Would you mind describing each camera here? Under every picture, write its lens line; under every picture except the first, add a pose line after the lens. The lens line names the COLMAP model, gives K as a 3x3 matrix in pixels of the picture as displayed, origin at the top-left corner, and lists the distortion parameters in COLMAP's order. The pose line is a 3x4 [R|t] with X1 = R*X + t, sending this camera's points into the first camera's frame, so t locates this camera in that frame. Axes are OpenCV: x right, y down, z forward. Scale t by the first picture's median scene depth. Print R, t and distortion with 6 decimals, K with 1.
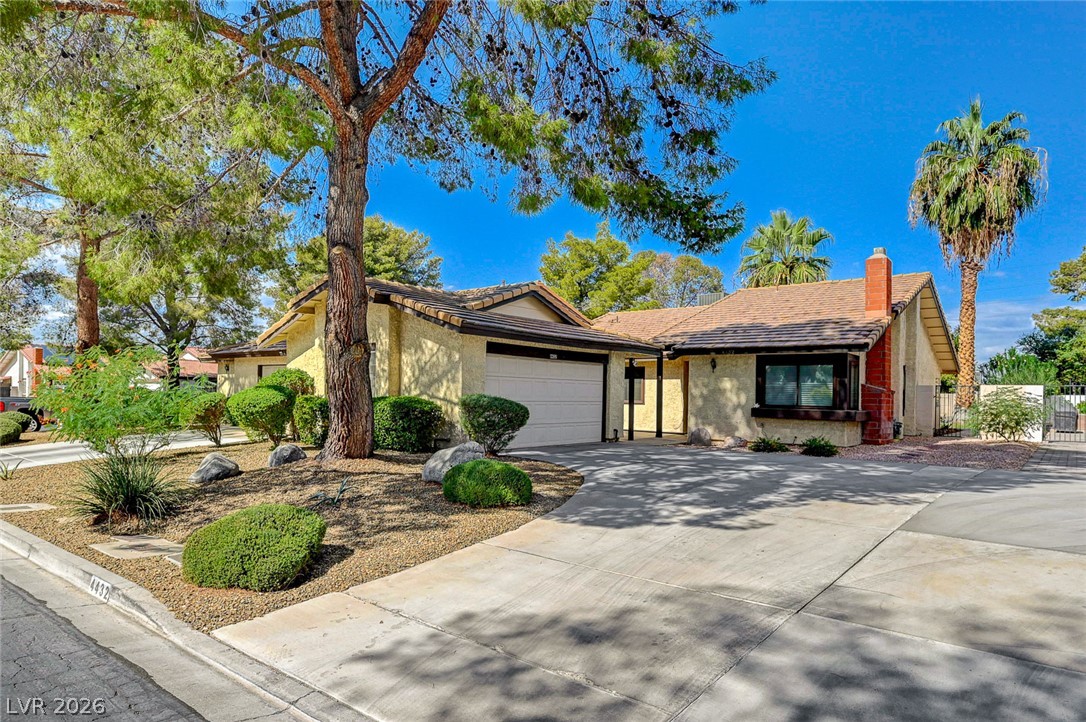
lens RADIAL K [[670.0, 0, 520.4], [0, 670.0, 391.9], [0, 0, 1]] dist [0.005938, -0.003137]
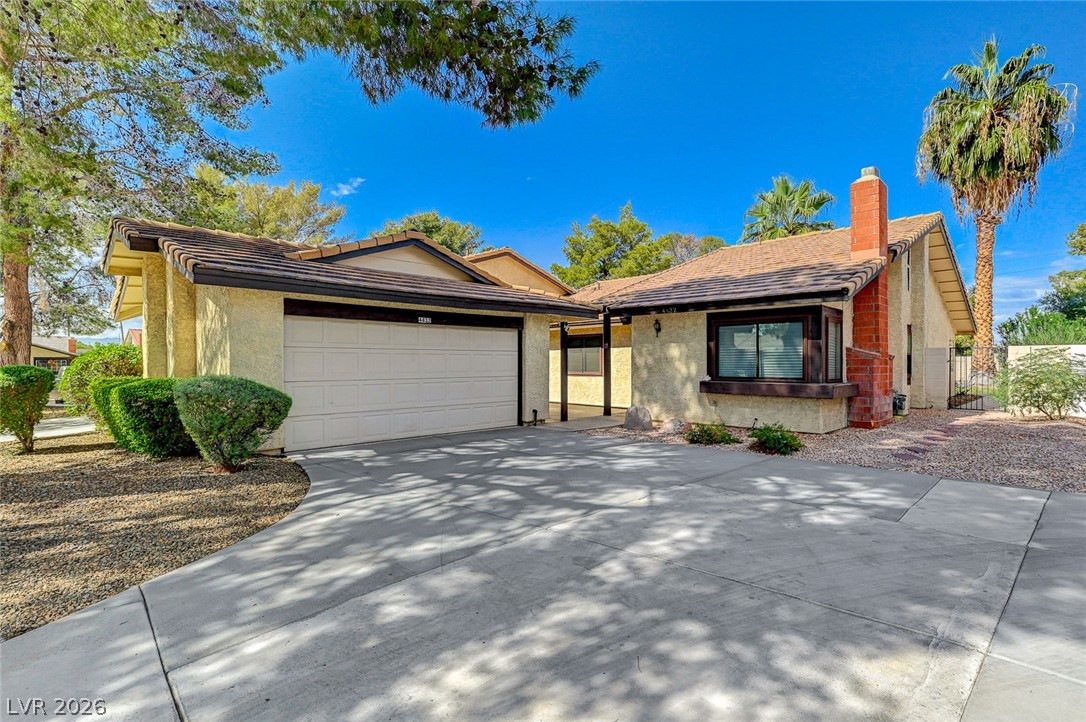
lens RADIAL K [[539.1, 0, 554.9], [0, 539.1, 364.8], [0, 0, 1]] dist [0.000433, 0.002428]
pose [[0.996794, -0.019757, -0.077537, 0.213113], [0.020136, 0.999789, 0.004109, -0.001054], [0.077439, -0.005657, 0.996981, 0.345273]]
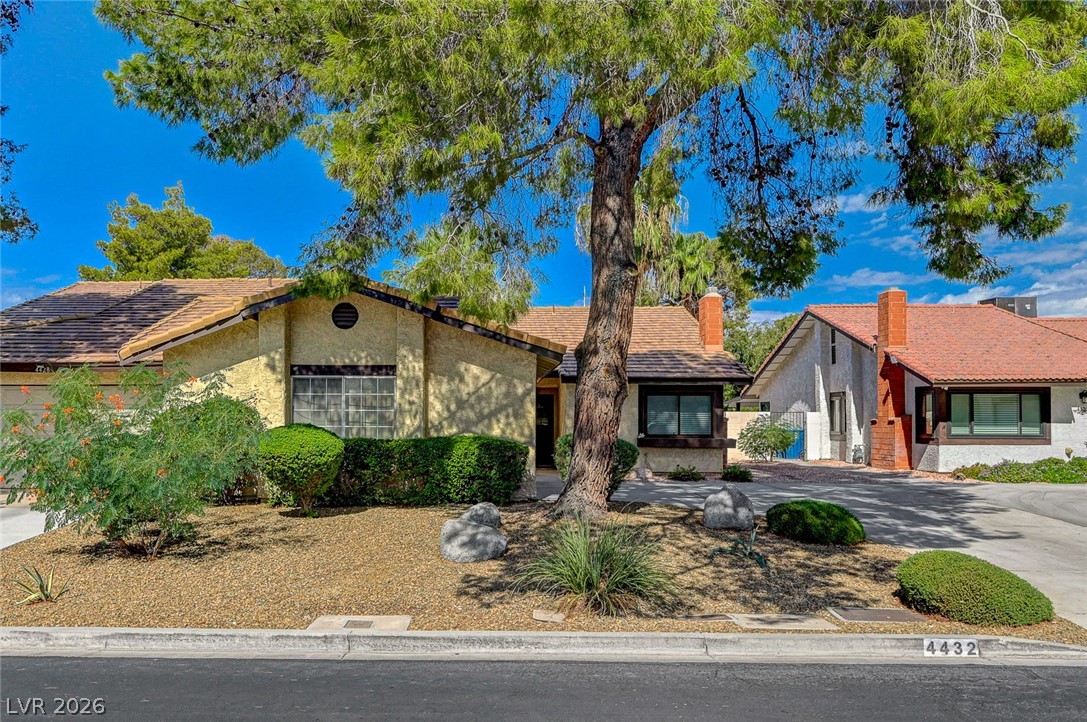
lens RADIAL K [[866.2, 0, 492.4], [0, 866.2, 410.4], [0, 0, 1]] dist [-0.002862, 0.003018]
pose [[0.778617, -0.006086, 0.627470, -0.596705], [0.007290, 0.999973, 0.000653, -0.018584], [-0.627457, 0.004066, 0.778641, 0.127153]]
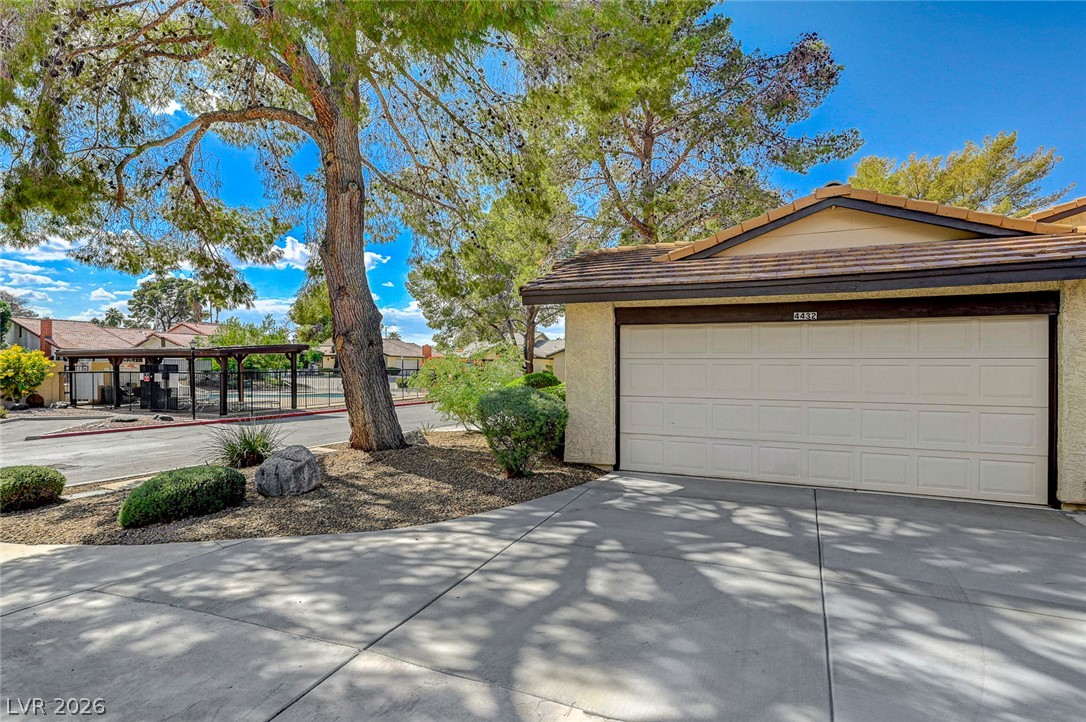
lens RADIAL K [[562.1, 0, 547.1], [0, 562.1, 361.6], [0, 0, 1]] dist [0.000926, 0.000719]
pose [[0.262777, -0.020826, -0.964632, 0.365227], [0.003220, 0.999780, -0.020708, -0.007403], [0.964851, 0.002336, 0.262786, 0.600856]]
